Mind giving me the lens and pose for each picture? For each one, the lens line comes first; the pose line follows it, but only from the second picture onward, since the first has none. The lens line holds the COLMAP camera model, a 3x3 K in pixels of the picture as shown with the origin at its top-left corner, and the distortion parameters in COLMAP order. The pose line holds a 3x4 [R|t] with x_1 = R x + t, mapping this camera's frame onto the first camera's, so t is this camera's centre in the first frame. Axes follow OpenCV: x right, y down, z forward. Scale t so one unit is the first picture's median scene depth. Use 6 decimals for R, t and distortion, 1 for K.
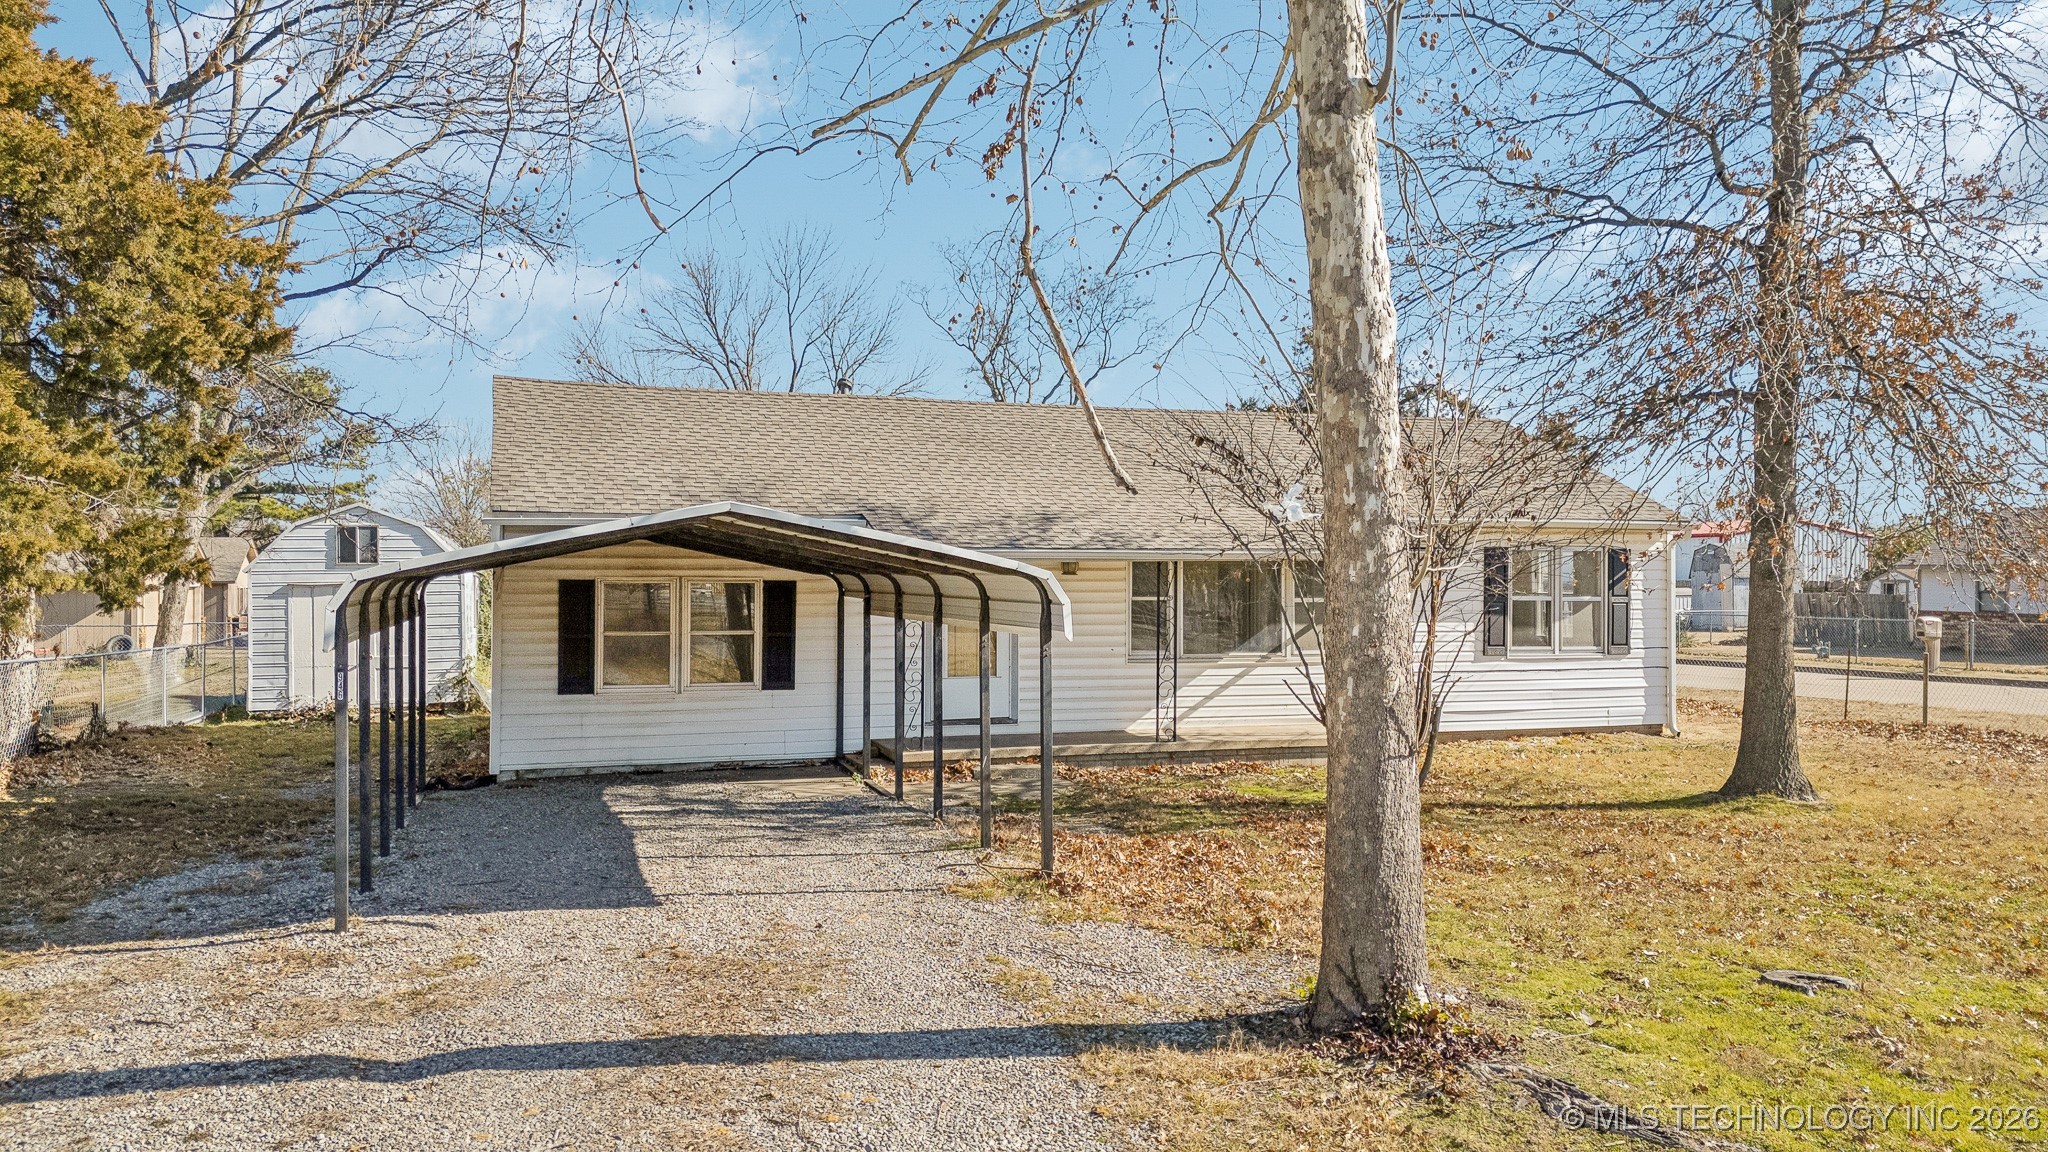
lens RADIAL K [[1517.9, 0, 1024.0], [0, 1517.9, 576.0], [0, 0, 1]] dist [0.045710, -0.005788]
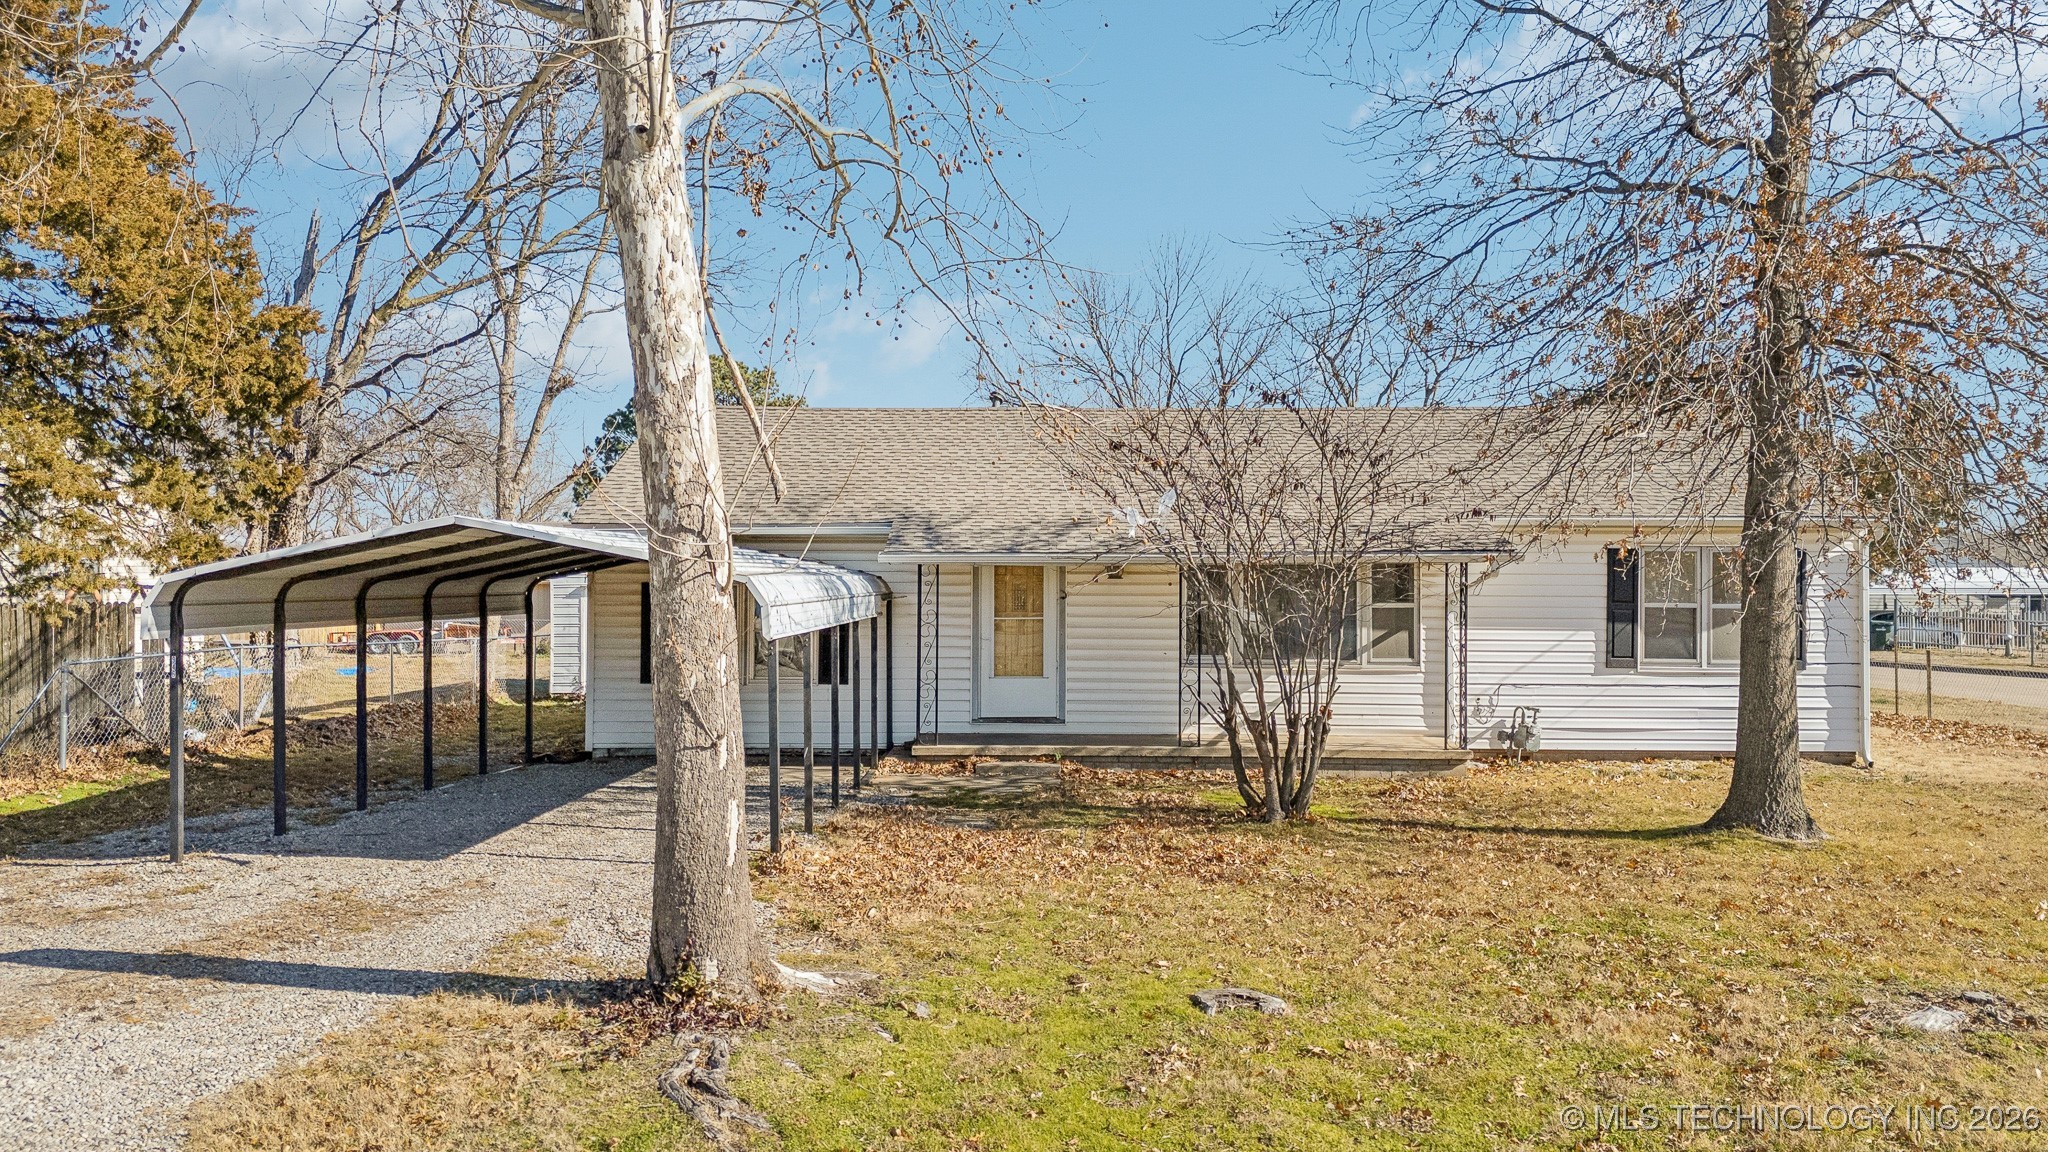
lens RADIAL K [[1517.9, 0, 1024.0], [0, 1517.9, 576.0], [0, 0, 1]] dist [0.045710, -0.005788]
pose [[0.939836, 0.000297, -0.341626, 0.689370], [-0.001101, 0.999997, -0.002159, -0.000836], [0.341624, 0.002405, 0.939834, 0.053940]]
